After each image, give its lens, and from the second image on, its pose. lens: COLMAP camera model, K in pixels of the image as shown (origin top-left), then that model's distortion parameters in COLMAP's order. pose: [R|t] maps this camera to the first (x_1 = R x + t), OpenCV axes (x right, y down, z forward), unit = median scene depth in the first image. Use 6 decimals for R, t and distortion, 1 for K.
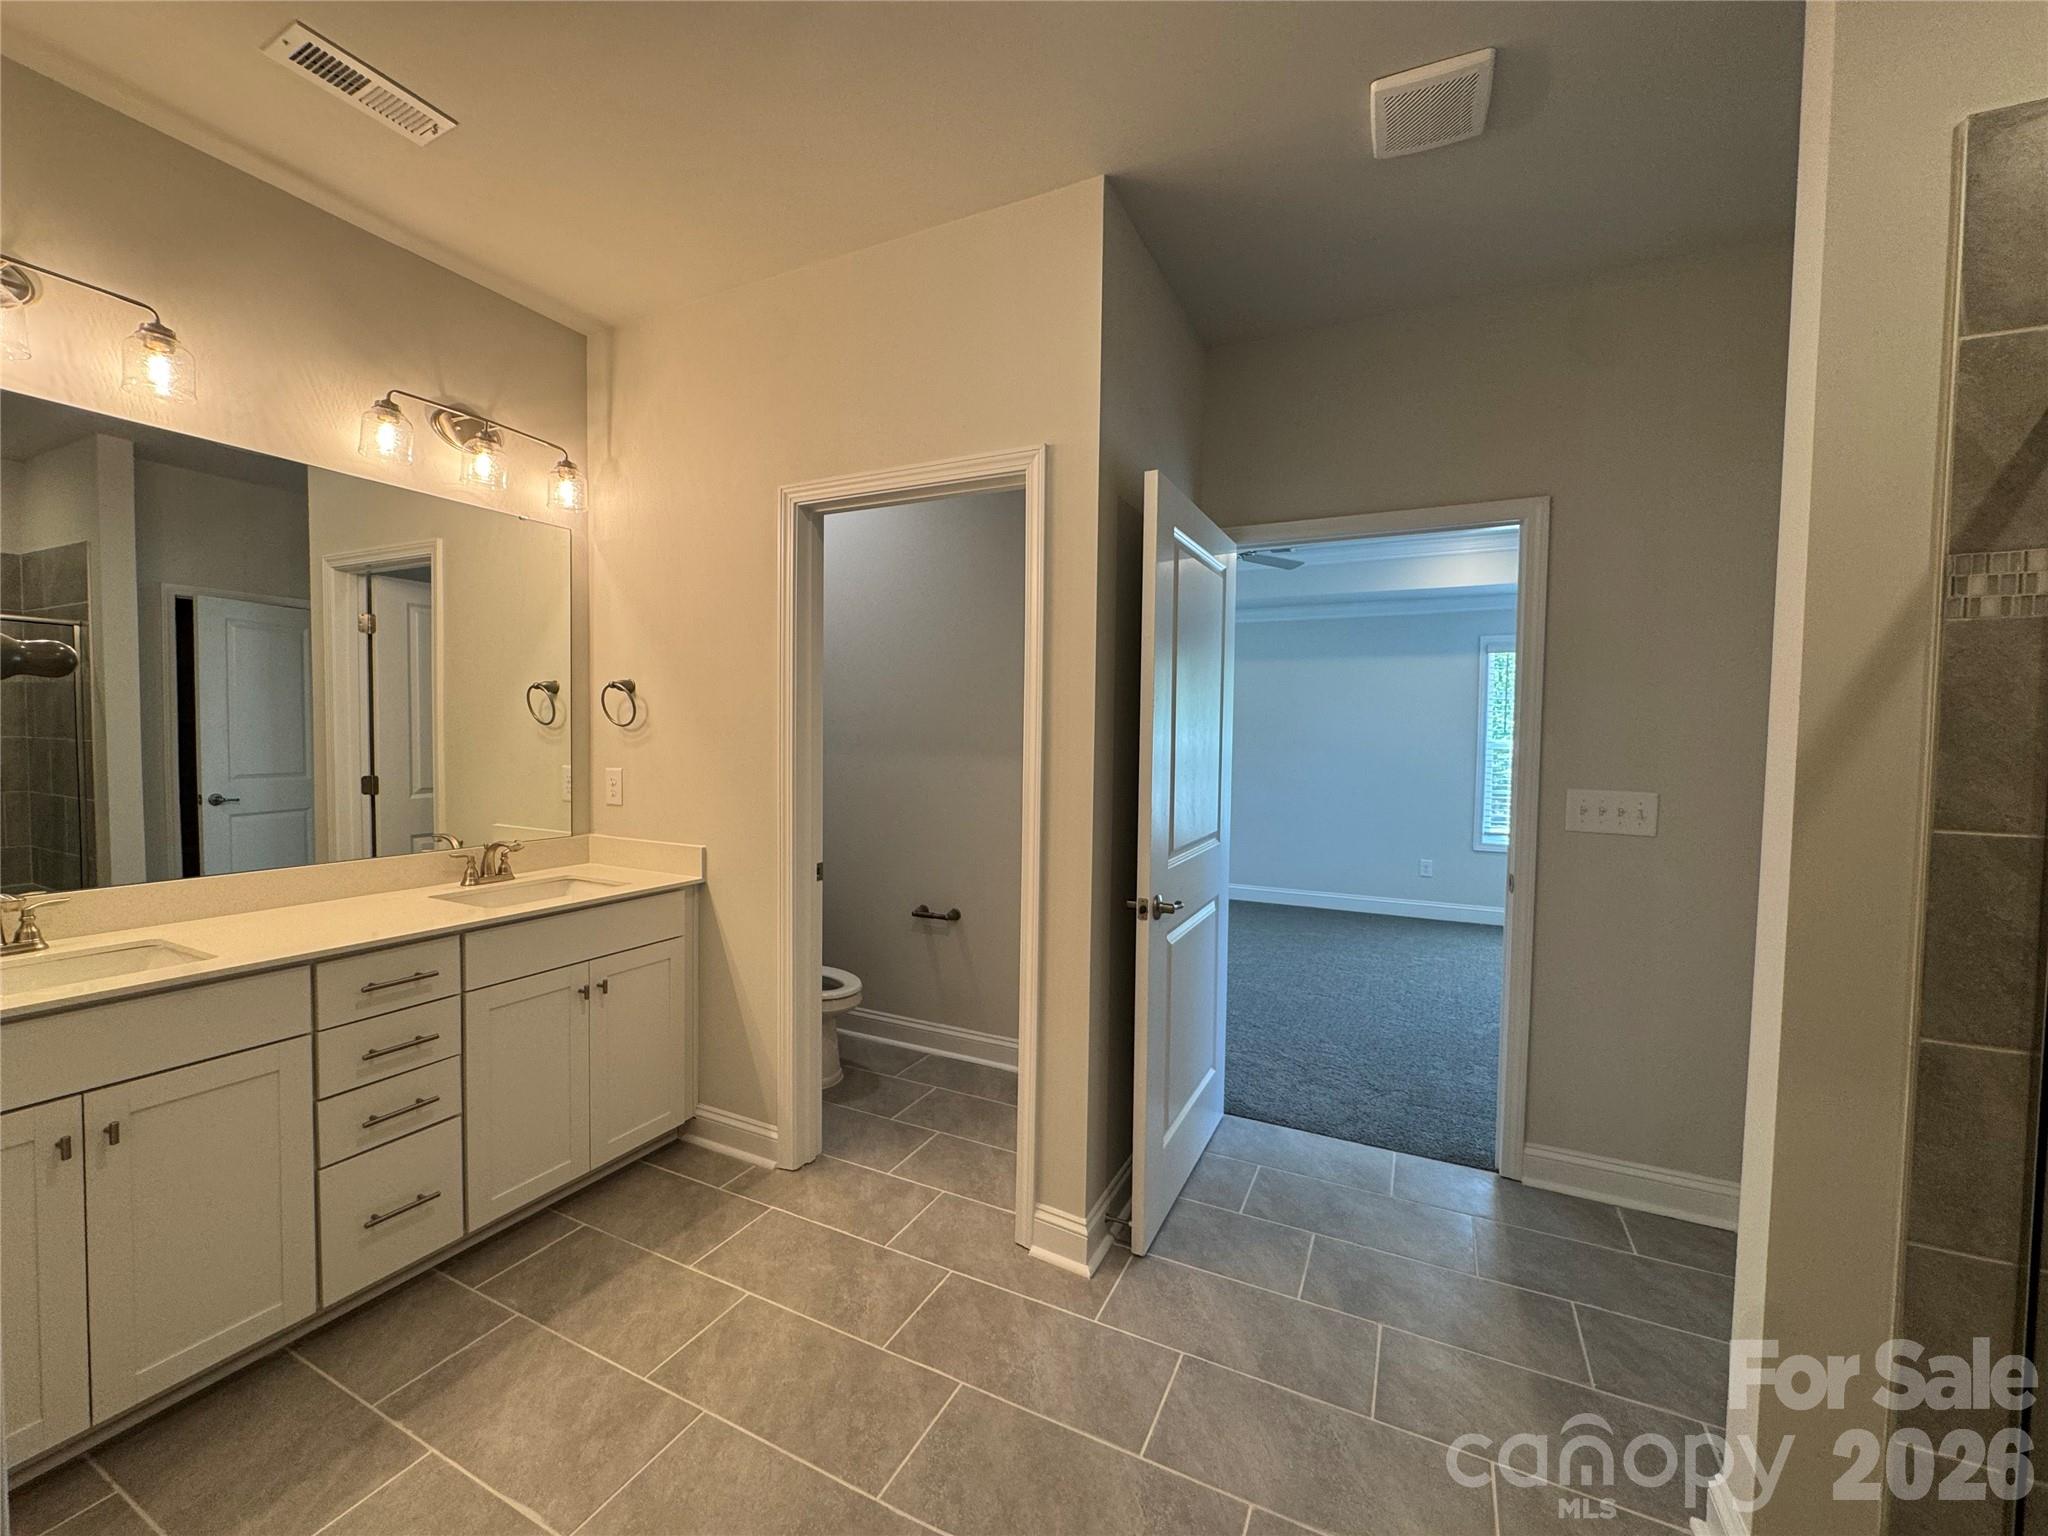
lens RADIAL K [[818.3, 0, 1020.6], [0, 818.3, 763.6], [0, 0, 1]] dist [-0.001470, -0.000083]
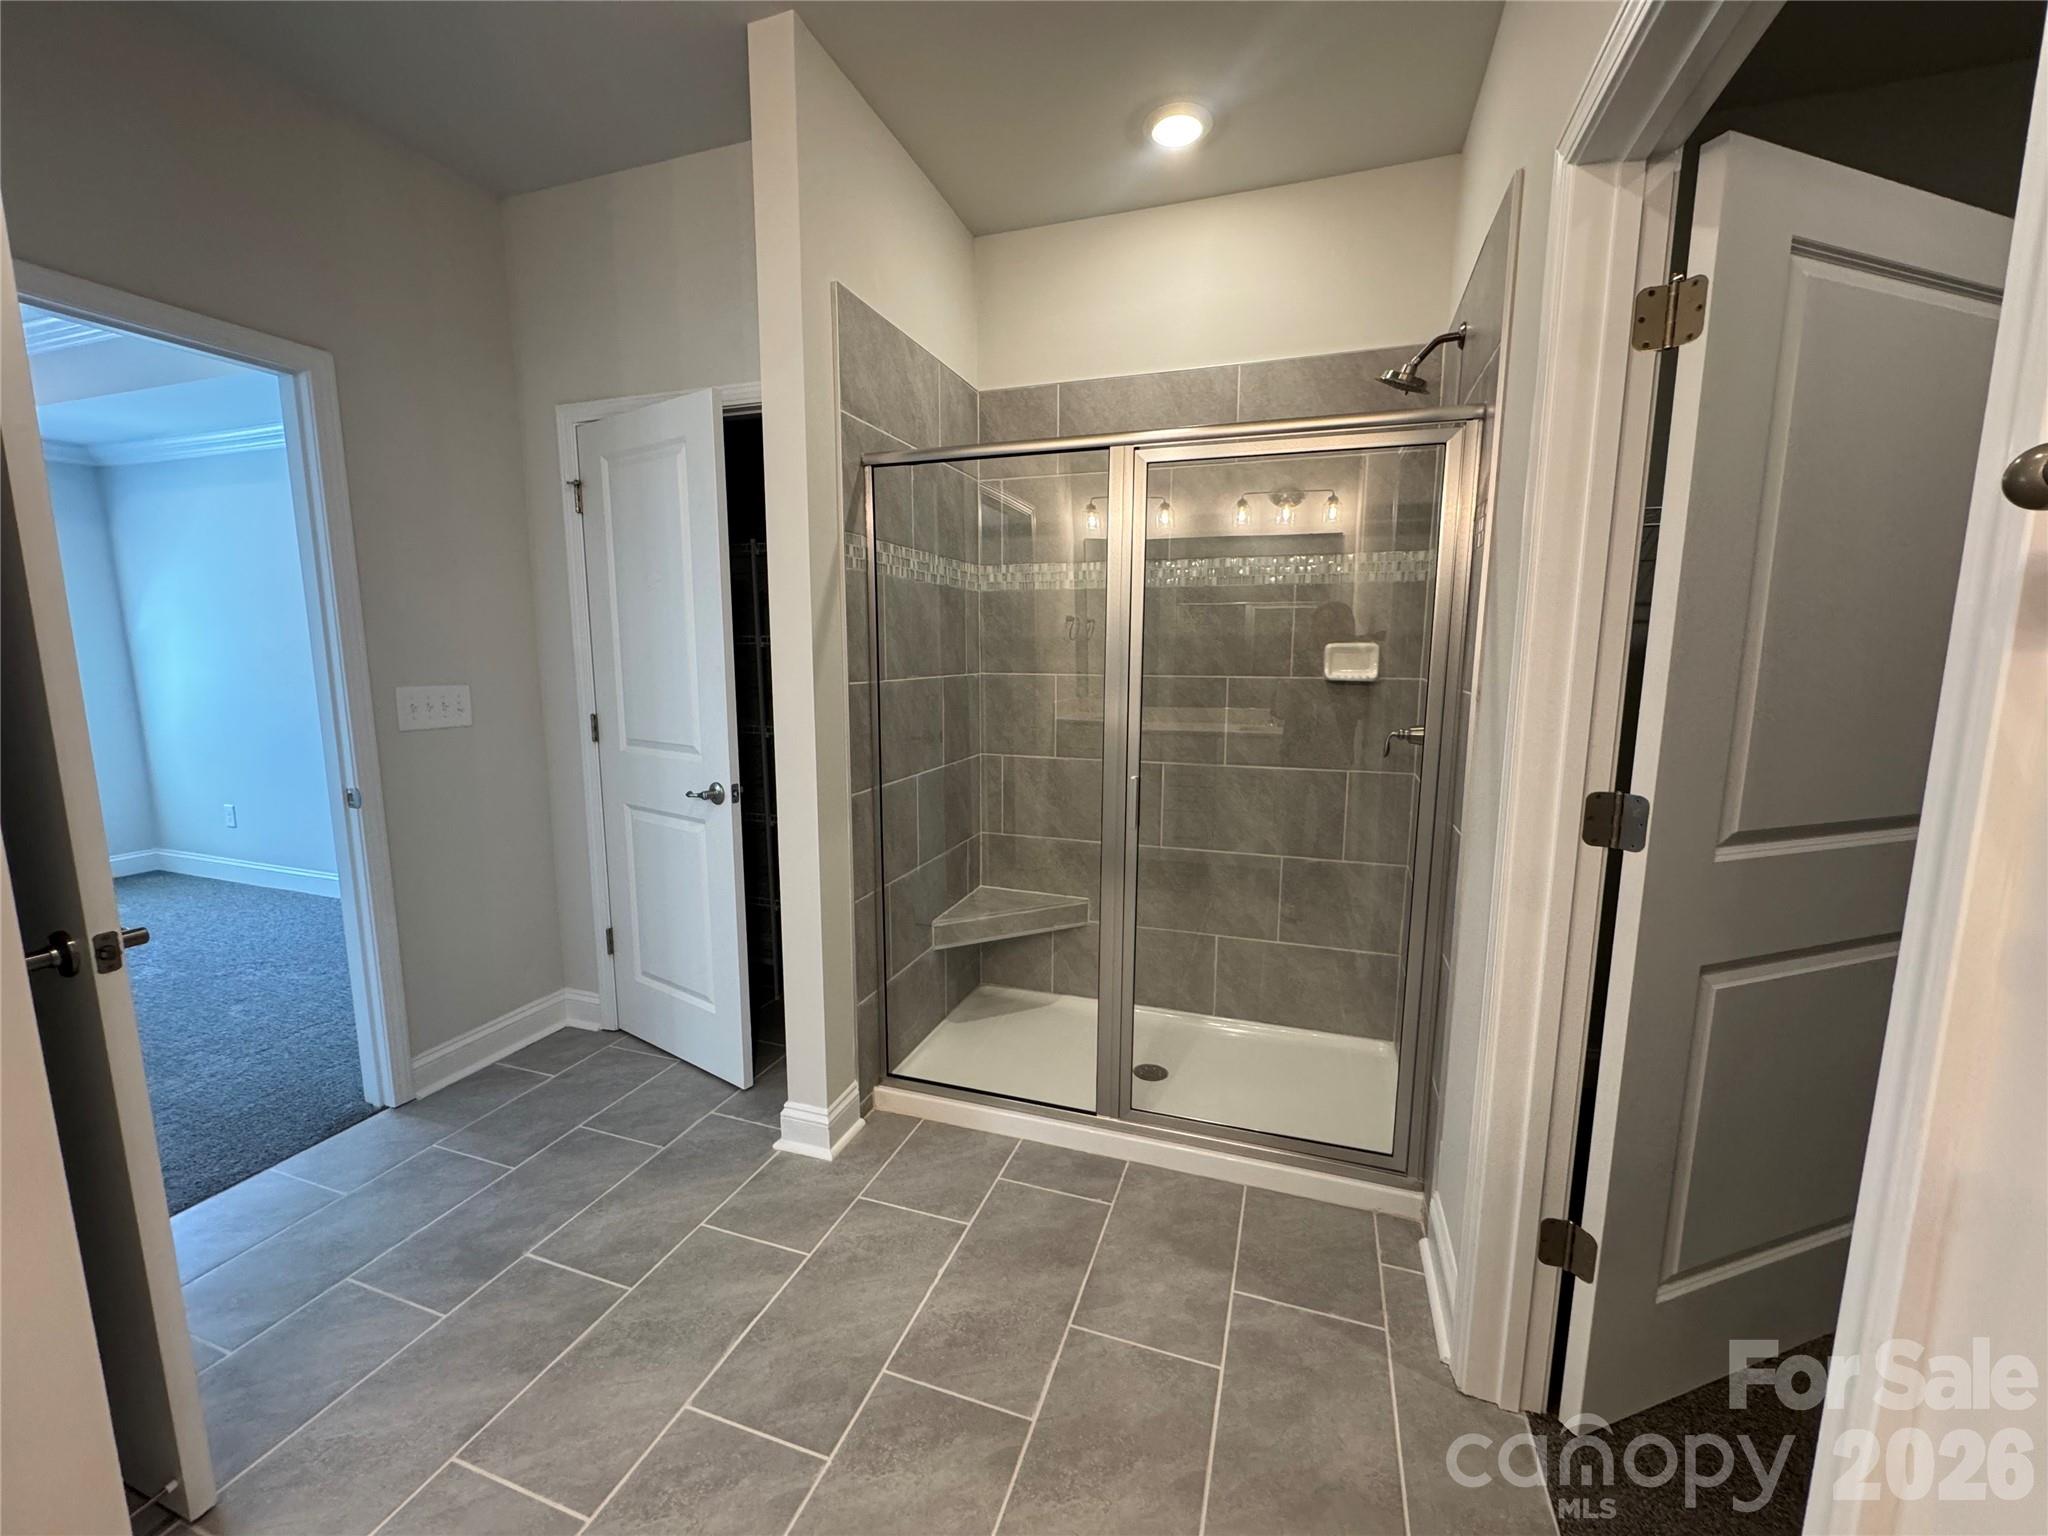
lens RADIAL K [[818.3, 0, 1021.2], [0, 818.3, 769.9], [0, 0, 1]] dist [-0.001470, -0.000083]
pose [[-0.130591, -0.157088, 0.978912, -0.465023], [0.029604, 0.986310, 0.162224, -0.008237], [-0.990994, 0.050165, -0.124152, 0.502452]]
